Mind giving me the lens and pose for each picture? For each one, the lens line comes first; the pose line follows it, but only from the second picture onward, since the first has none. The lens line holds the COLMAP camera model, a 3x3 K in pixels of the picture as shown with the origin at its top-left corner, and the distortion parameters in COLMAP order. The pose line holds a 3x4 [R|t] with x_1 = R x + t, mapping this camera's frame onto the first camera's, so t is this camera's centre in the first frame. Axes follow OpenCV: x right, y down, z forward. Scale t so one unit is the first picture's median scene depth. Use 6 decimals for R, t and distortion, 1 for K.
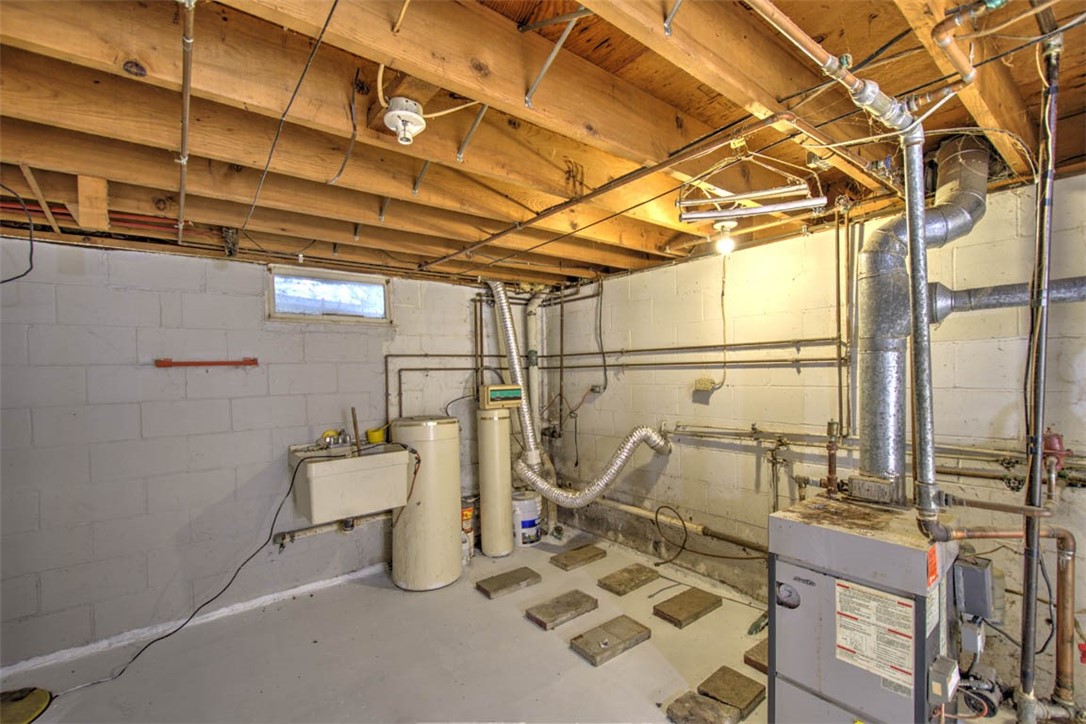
lens RADIAL K [[463.6, 0, 543.3], [0, 463.6, 364.5], [0, 0, 1]] dist [0.000135, -0.000392]
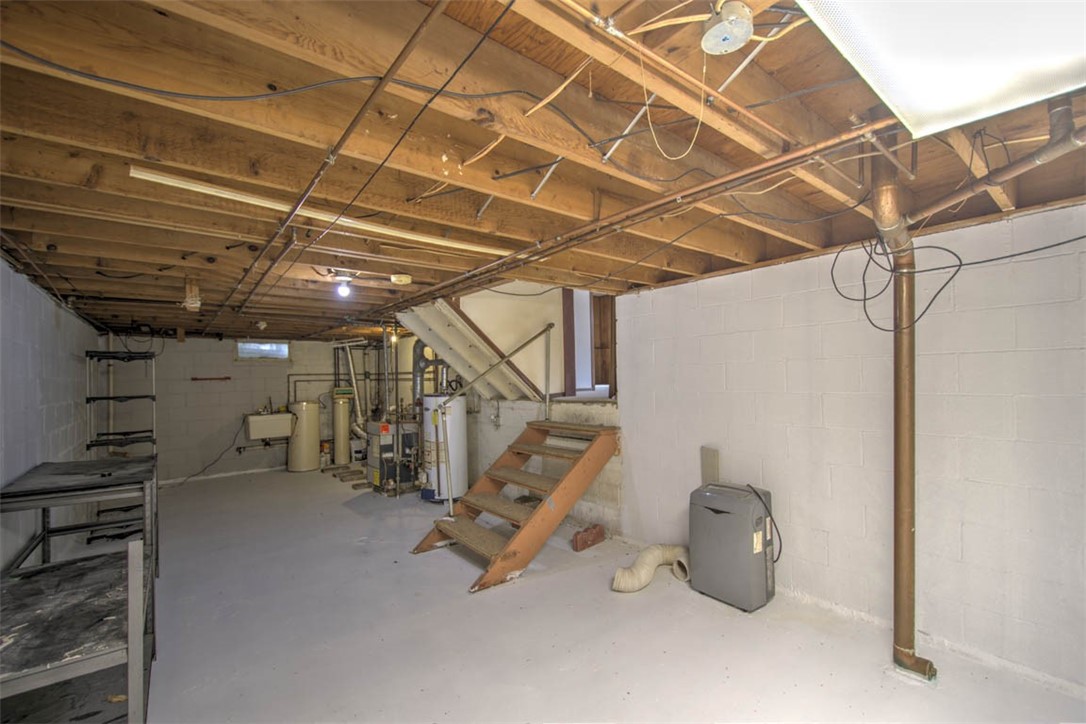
lens RADIAL K [[463.6, 0, 542.8], [0, 463.6, 365.4], [0, 0, 1]] dist [0.000135, -0.000392]
pose [[0.999706, -0.007482, 0.023045, 0.835581], [0.008056, 0.999657, -0.024907, 0.001412], [-0.022851, 0.025085, 0.999424, -1.274659]]
